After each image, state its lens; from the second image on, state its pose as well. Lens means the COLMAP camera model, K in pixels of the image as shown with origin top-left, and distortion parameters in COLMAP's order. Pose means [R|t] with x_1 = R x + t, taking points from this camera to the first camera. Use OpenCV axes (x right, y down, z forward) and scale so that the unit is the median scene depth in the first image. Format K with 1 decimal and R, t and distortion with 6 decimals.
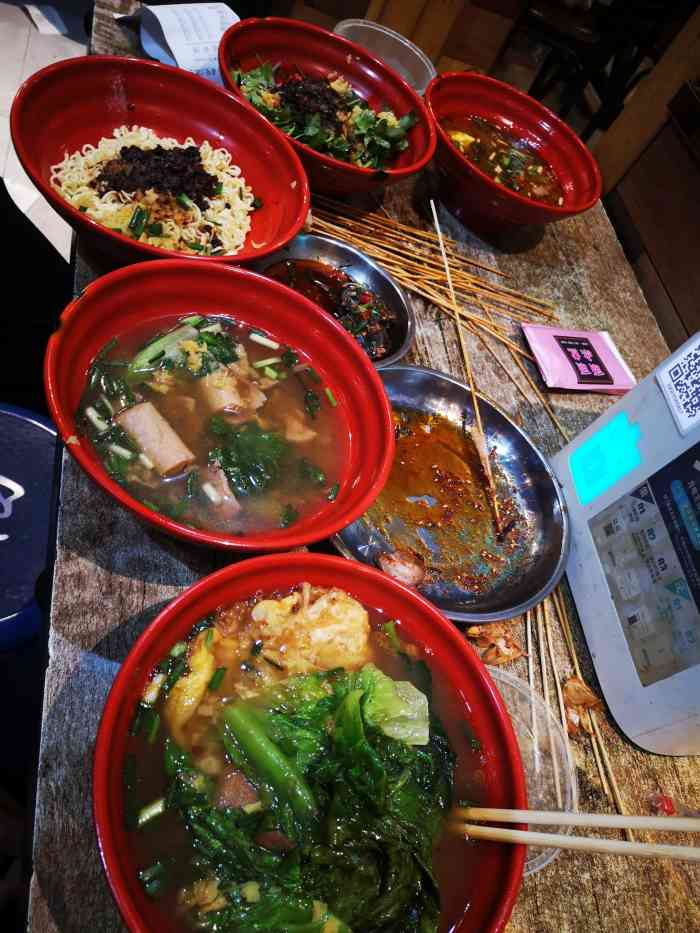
lens RADIAL K [[721.1, 0, 350.0], [0, 721.1, 466.5], [0, 0, 1]] dist [0.078701, -0.131565]
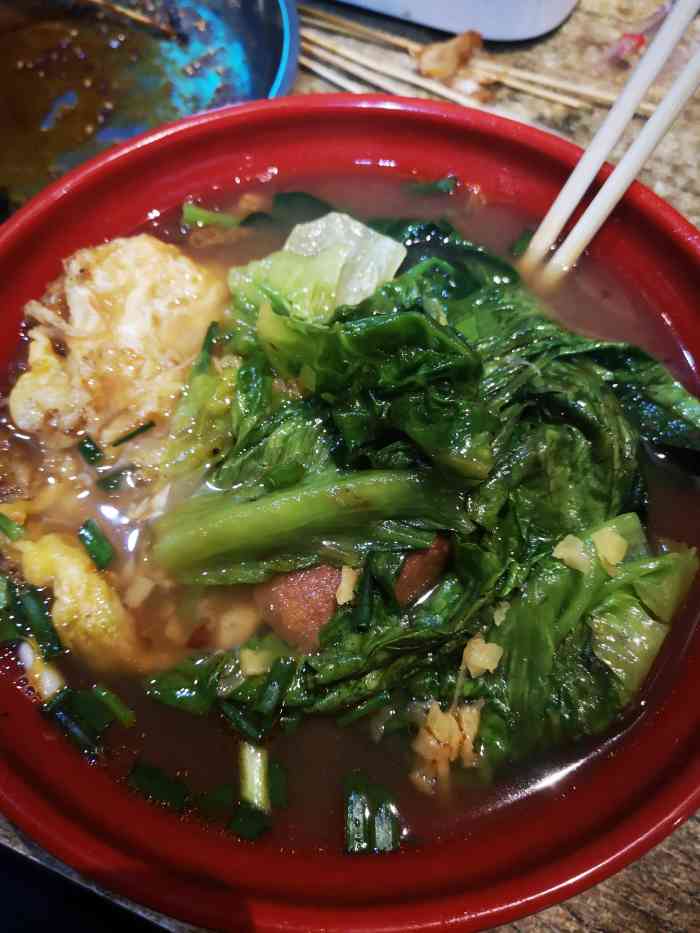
lens RADIAL K [[721.1, 0, 350.0], [0, 721.1, 466.5], [0, 0, 1]] dist [0.078701, -0.131565]
pose [[0.478522, -0.877888, -0.018134, -0.044771], [0.816841, 0.437480, 0.376008, 0.214240], [-0.322160, -0.194740, 0.926439, 0.481583]]
